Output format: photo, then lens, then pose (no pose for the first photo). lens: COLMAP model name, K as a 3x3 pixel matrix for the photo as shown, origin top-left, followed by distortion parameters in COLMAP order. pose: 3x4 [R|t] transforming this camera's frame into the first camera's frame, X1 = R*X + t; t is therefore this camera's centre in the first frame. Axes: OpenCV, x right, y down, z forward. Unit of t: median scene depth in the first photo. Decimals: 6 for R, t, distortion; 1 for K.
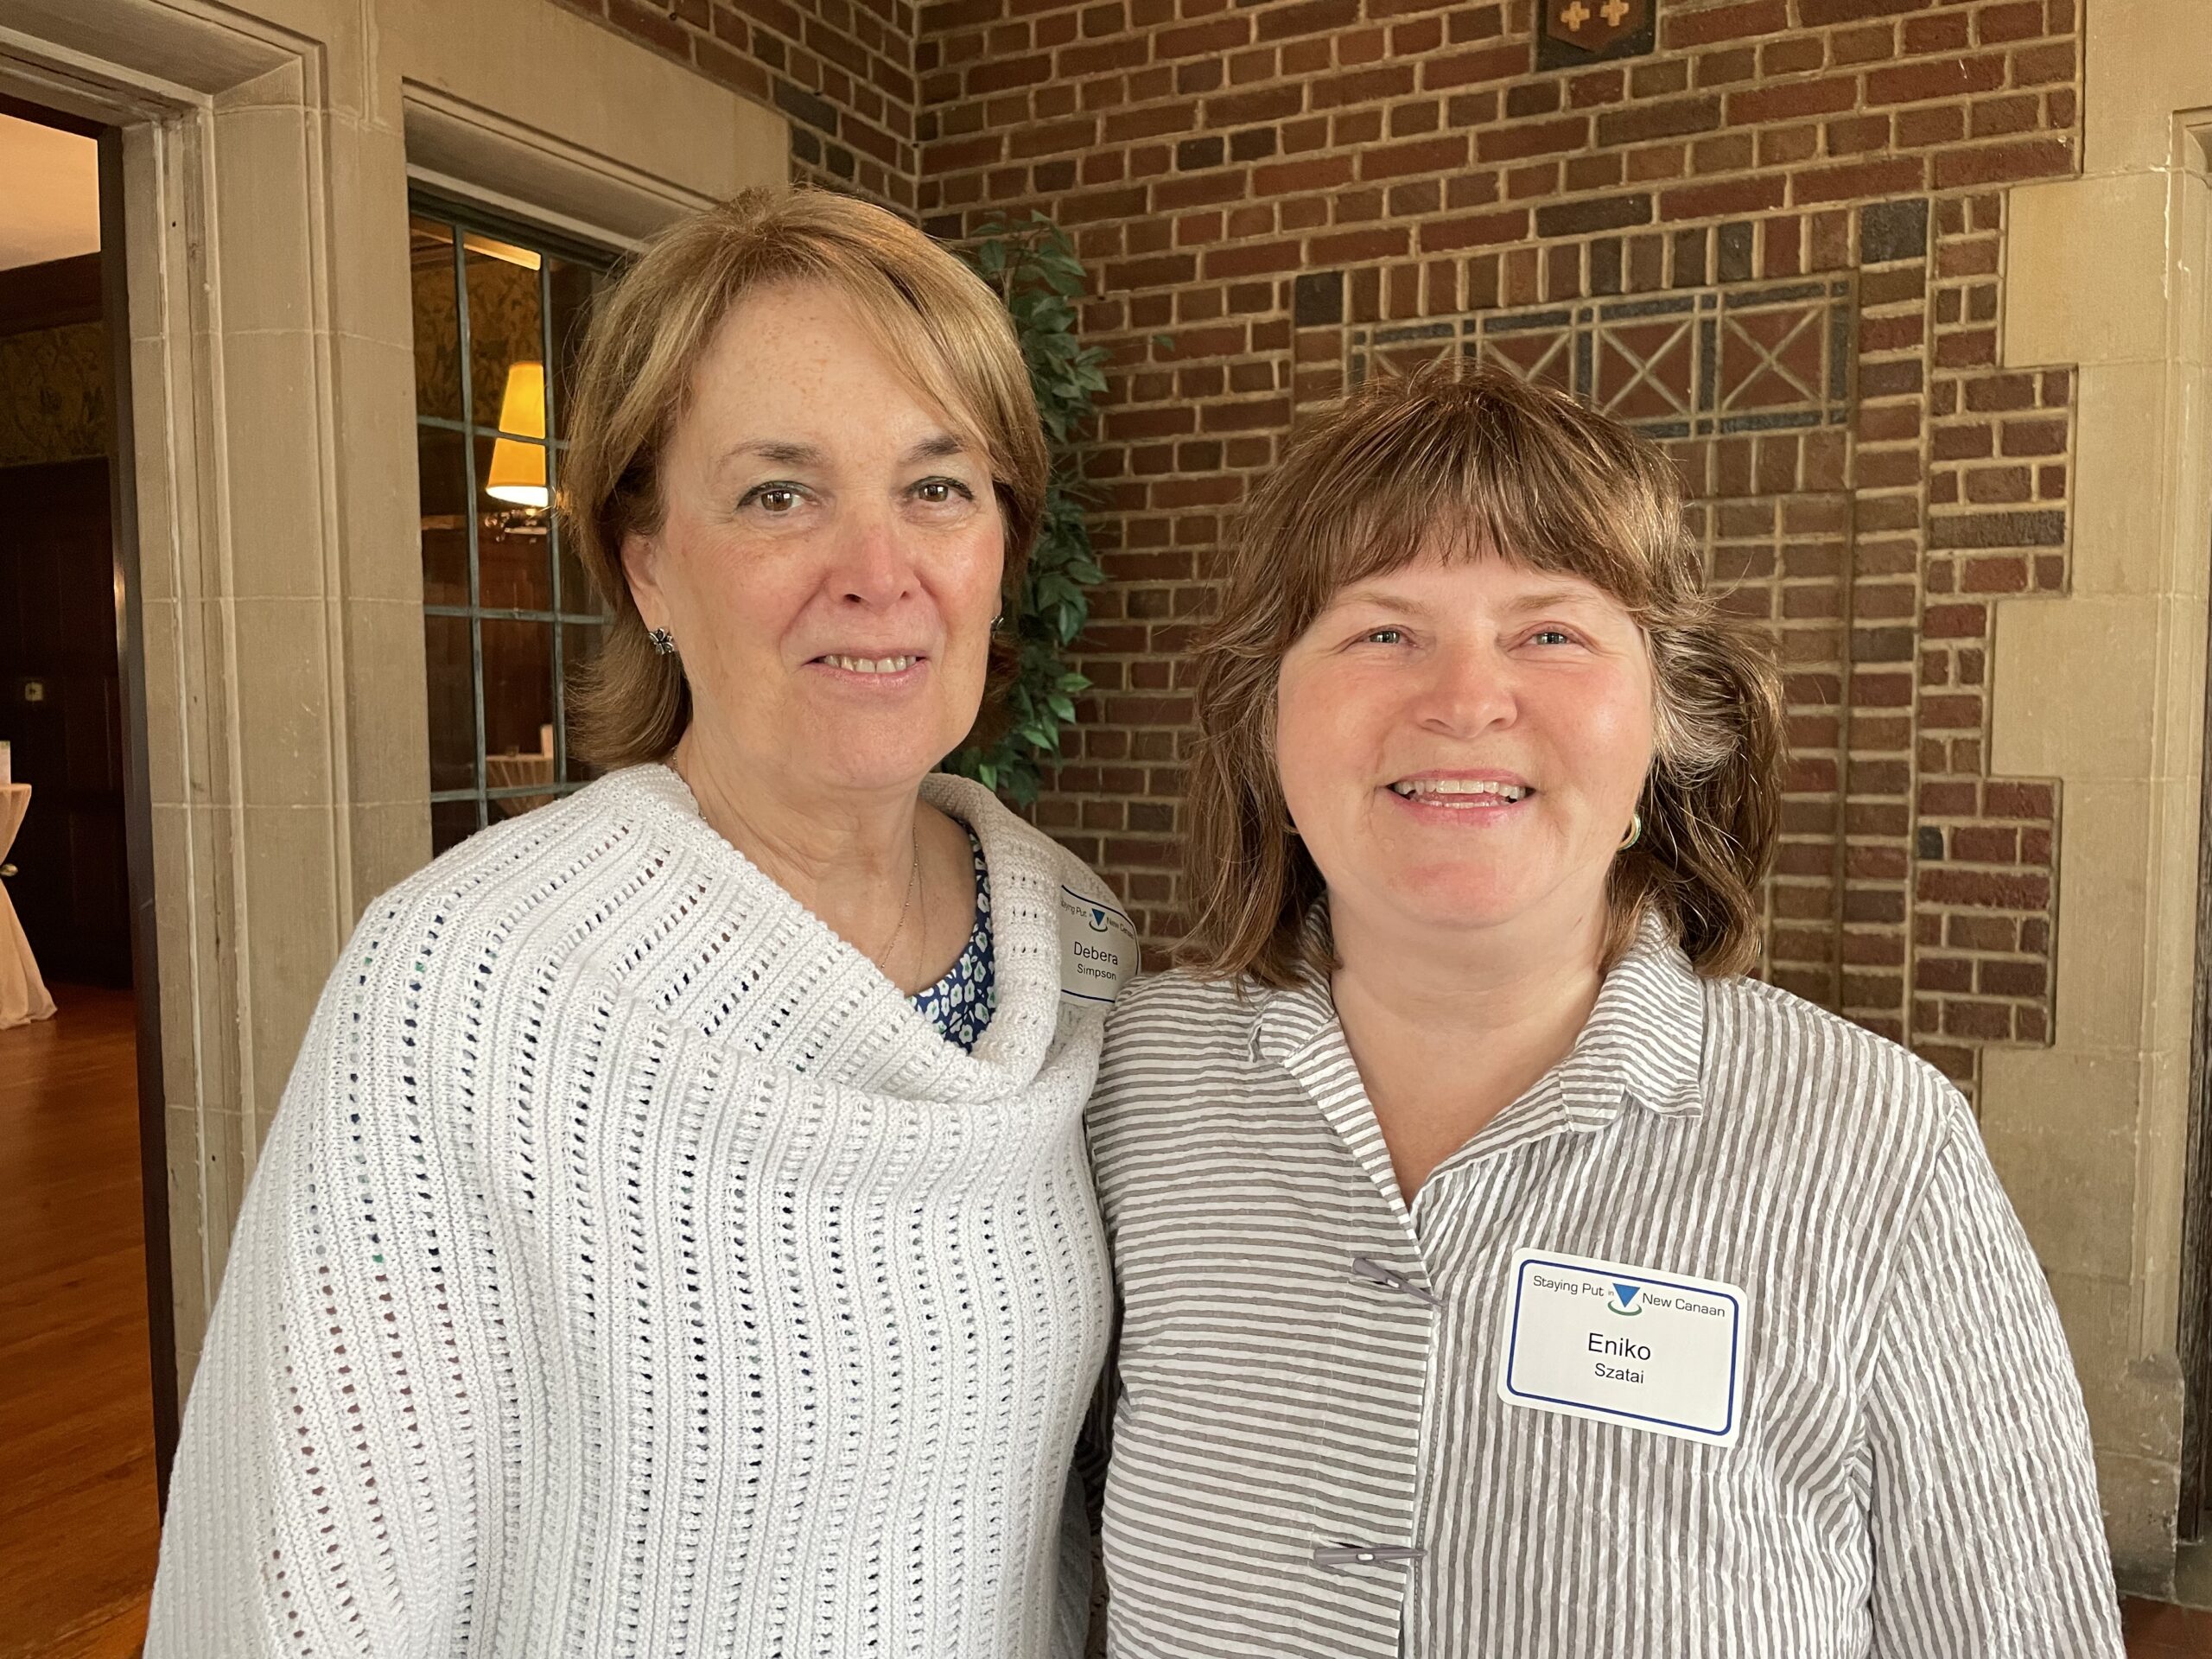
lens RADIAL K [[1698.7, 0, 1105.0], [0, 1698.7, 831.4], [0, 0, 1]] dist [0.001063, -0.005458]
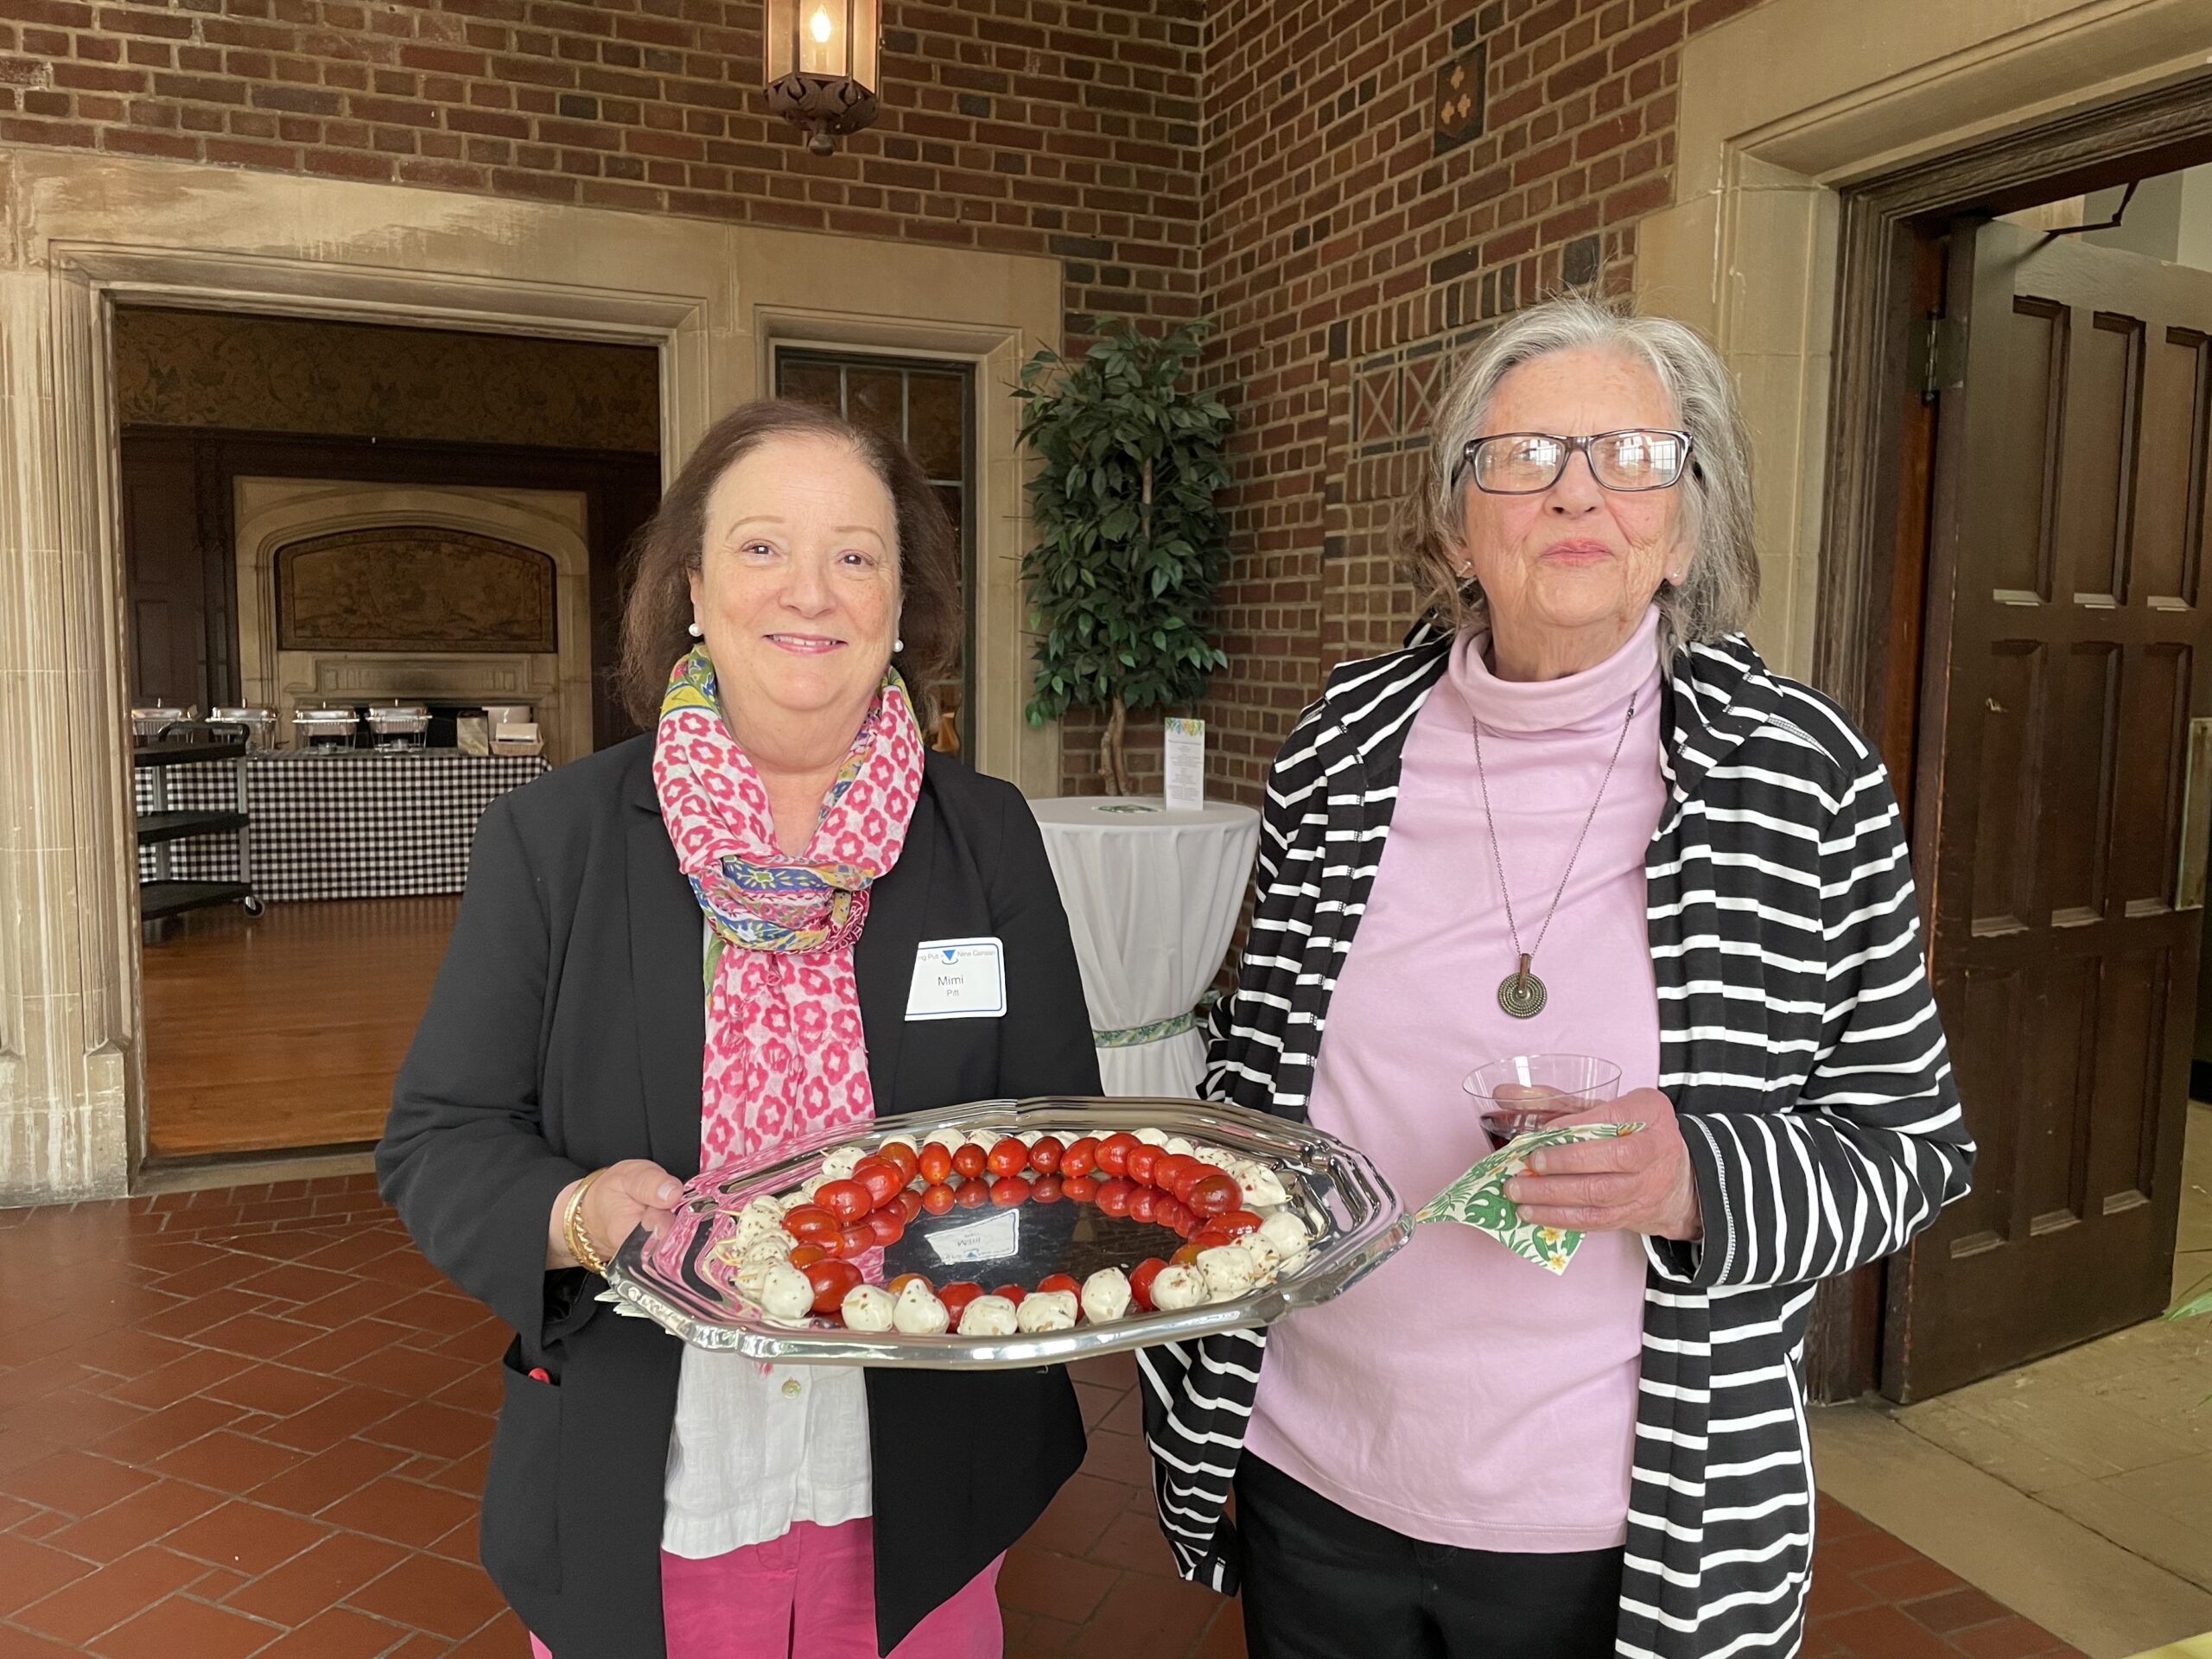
lens RADIAL K [[1698.7, 0, 1107.7], [0, 1698.7, 822.1], [0, 0, 1]] dist [0.001063, -0.005458]
pose [[0.732310, 0.093288, -0.674552, 0.984290], [-0.076765, 0.995567, 0.054345, 0.009474], [0.676631, 0.011984, 0.736225, -0.123549]]
